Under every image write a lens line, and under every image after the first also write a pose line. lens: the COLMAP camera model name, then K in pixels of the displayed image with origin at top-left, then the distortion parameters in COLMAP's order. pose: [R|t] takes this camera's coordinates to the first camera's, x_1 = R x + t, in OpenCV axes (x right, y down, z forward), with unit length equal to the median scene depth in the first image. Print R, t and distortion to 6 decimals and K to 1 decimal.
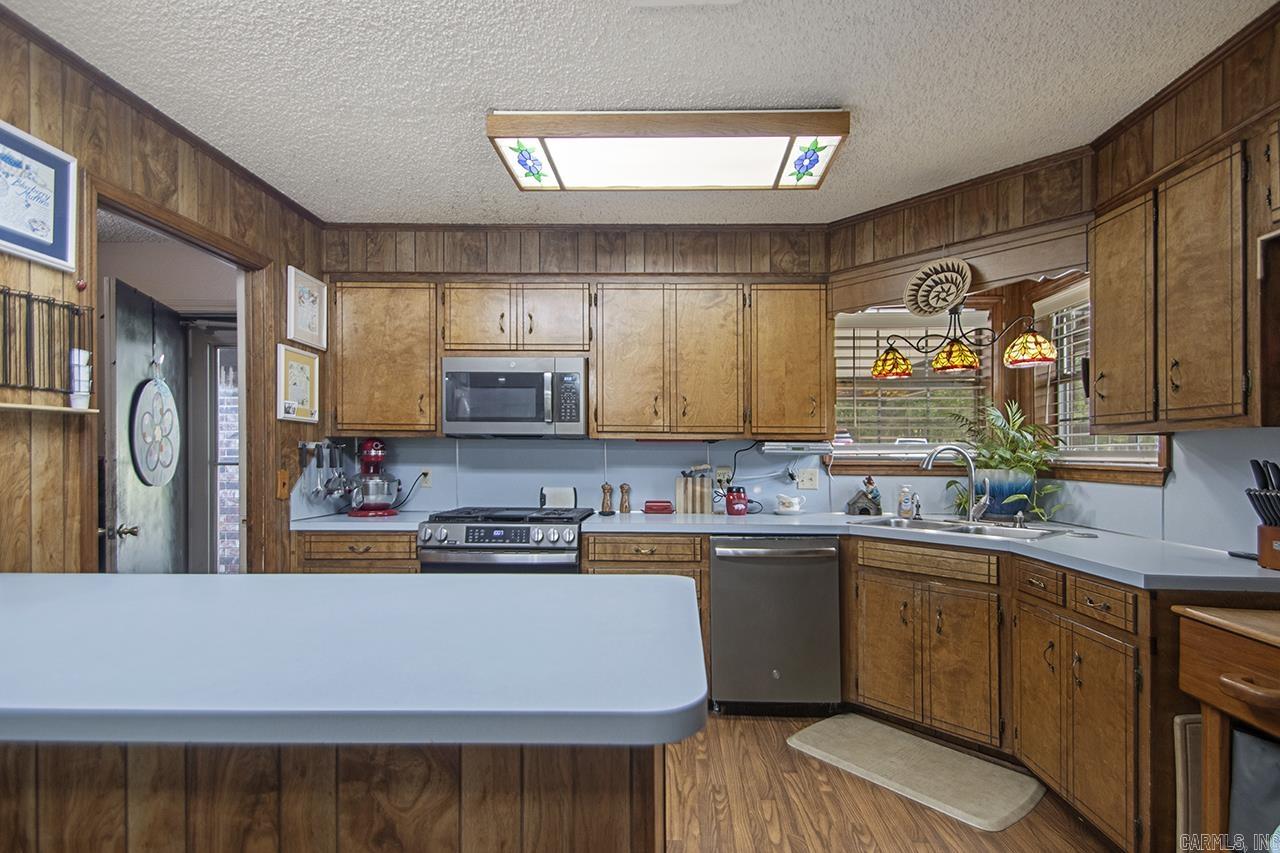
lens RADIAL K [[650.0, 0, 660.0], [0, 650.0, 460.9], [0, 0, 1]] dist [0.039318, -0.019498]
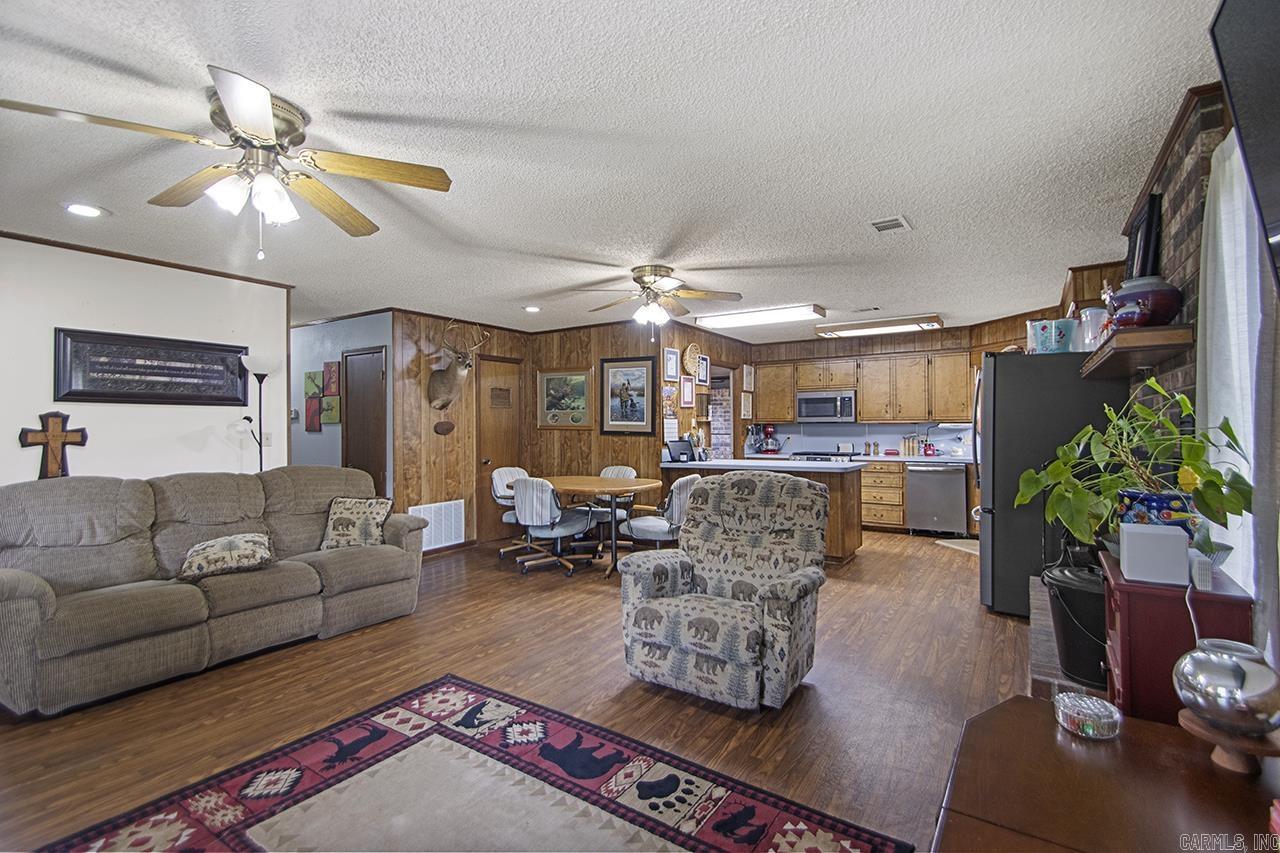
lens RADIAL K [[560.1, 0, 637.0], [0, 560.1, 436.1], [0, 0, 1]] dist [0.032504, 0.000041]
pose [[0.844372, -0.002200, -0.535752, 0.334363], [0.005794, 0.999971, 0.005026, -0.000650], [0.535726, -0.007348, 0.844360, -1.254215]]
